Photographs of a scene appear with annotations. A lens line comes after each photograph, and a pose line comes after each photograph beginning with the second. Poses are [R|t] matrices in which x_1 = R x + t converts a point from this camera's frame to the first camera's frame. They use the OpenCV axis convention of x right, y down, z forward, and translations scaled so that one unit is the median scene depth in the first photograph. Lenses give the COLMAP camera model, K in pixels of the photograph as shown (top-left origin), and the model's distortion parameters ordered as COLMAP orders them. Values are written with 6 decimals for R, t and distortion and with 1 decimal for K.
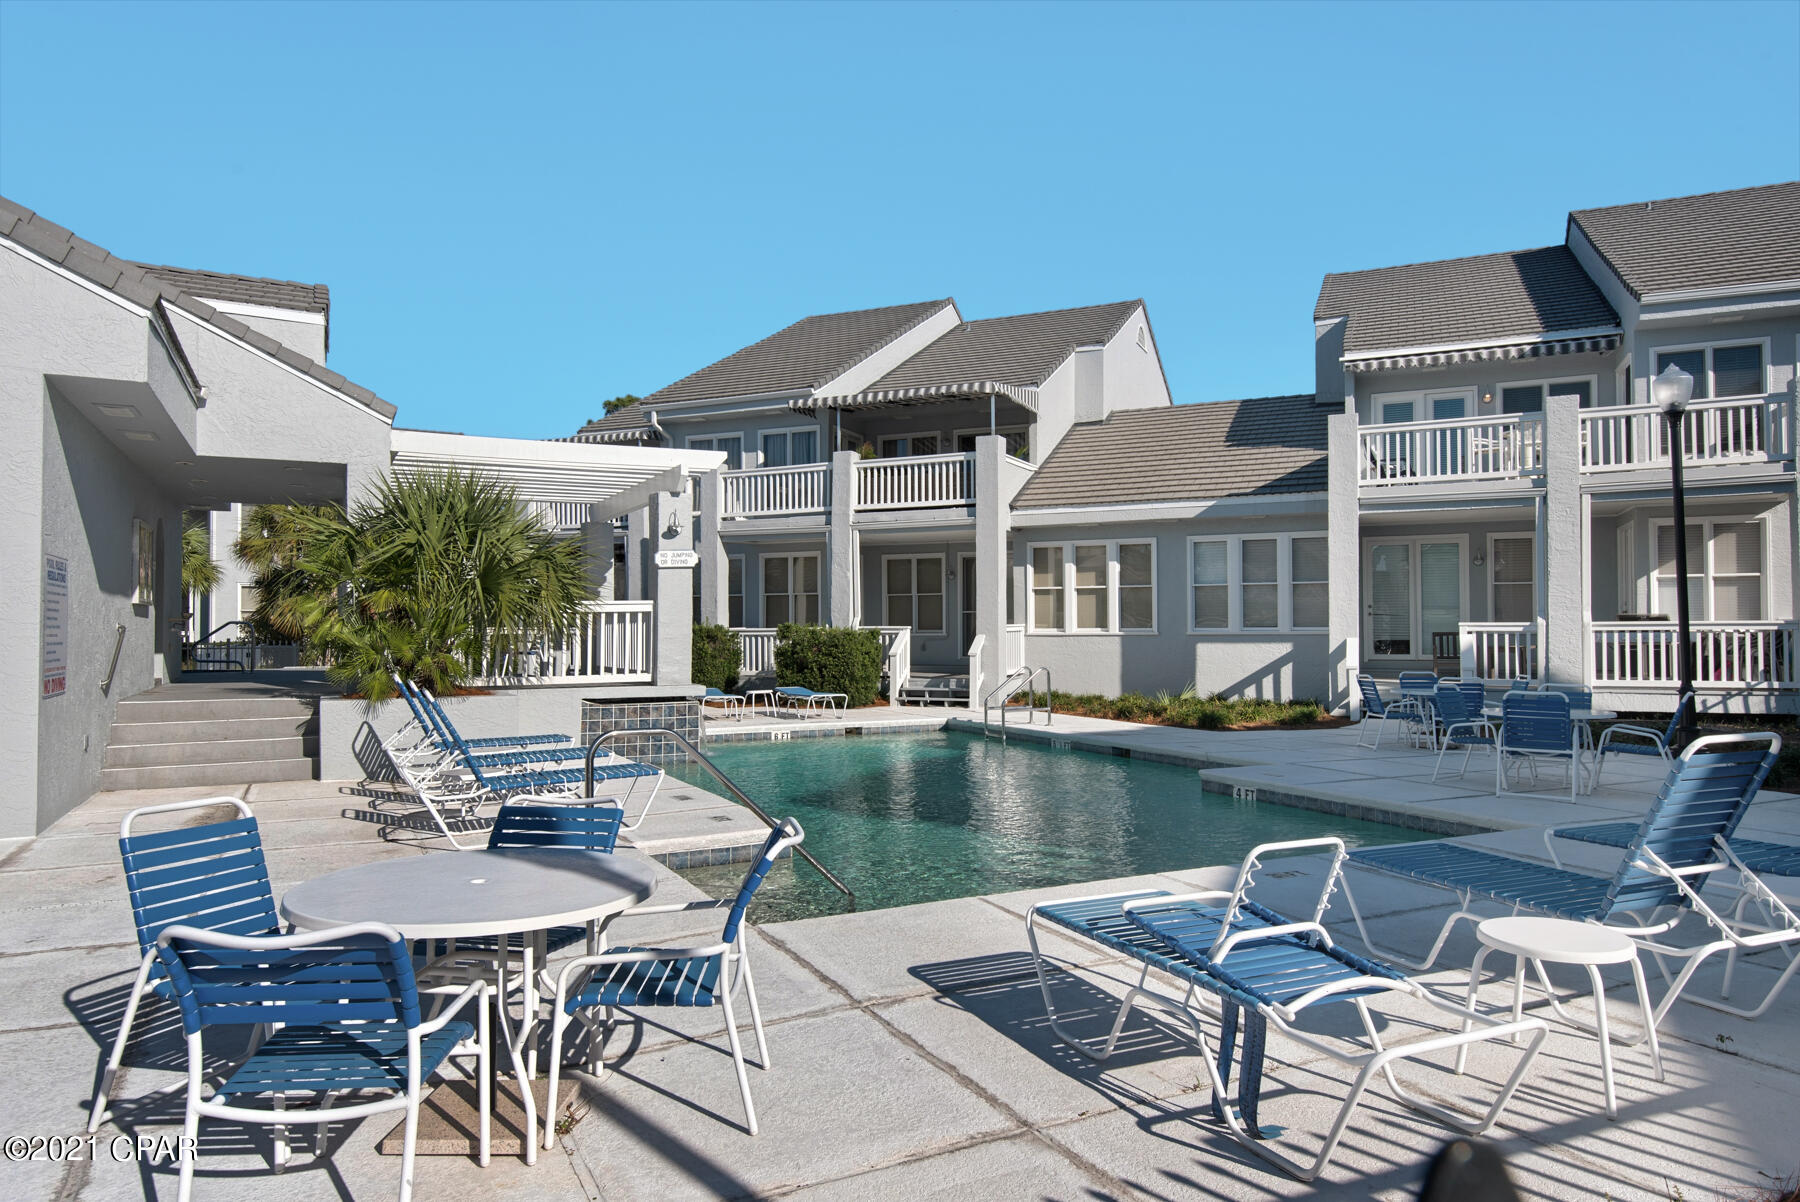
lens RADIAL K [[1107.4, 0, 903.4], [0, 1107.4, 609.0], [0, 0, 1]] dist [0.033443, -0.029559]
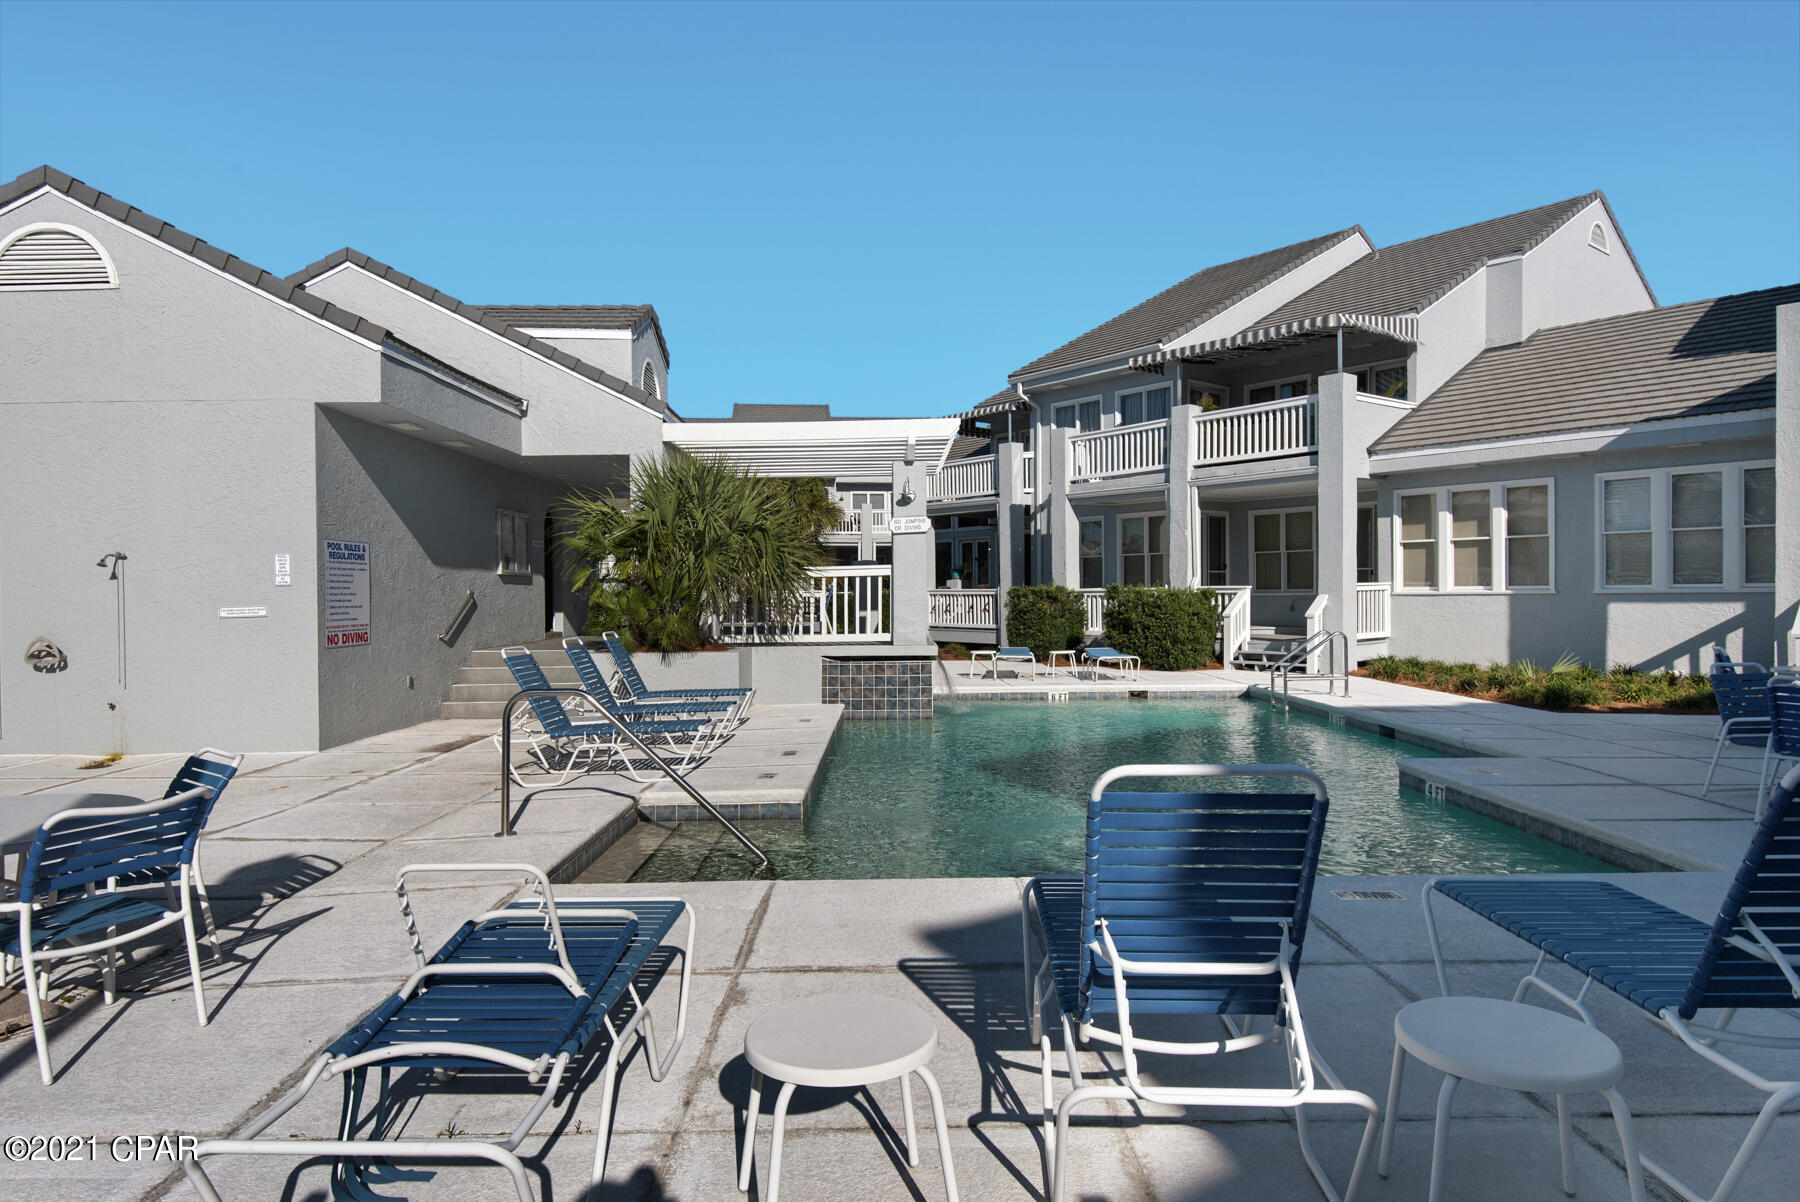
lens RADIAL K [[1047.9, 0, 897.9], [0, 1047.9, 608.8], [0, 0, 1]] dist [0.022889, -0.023610]
pose [[0.894822, 0.001794, -0.446419, 0.141405], [0.015006, 0.999306, 0.034096, 0.000182], [0.446170, -0.037209, 0.894174, 0.066205]]
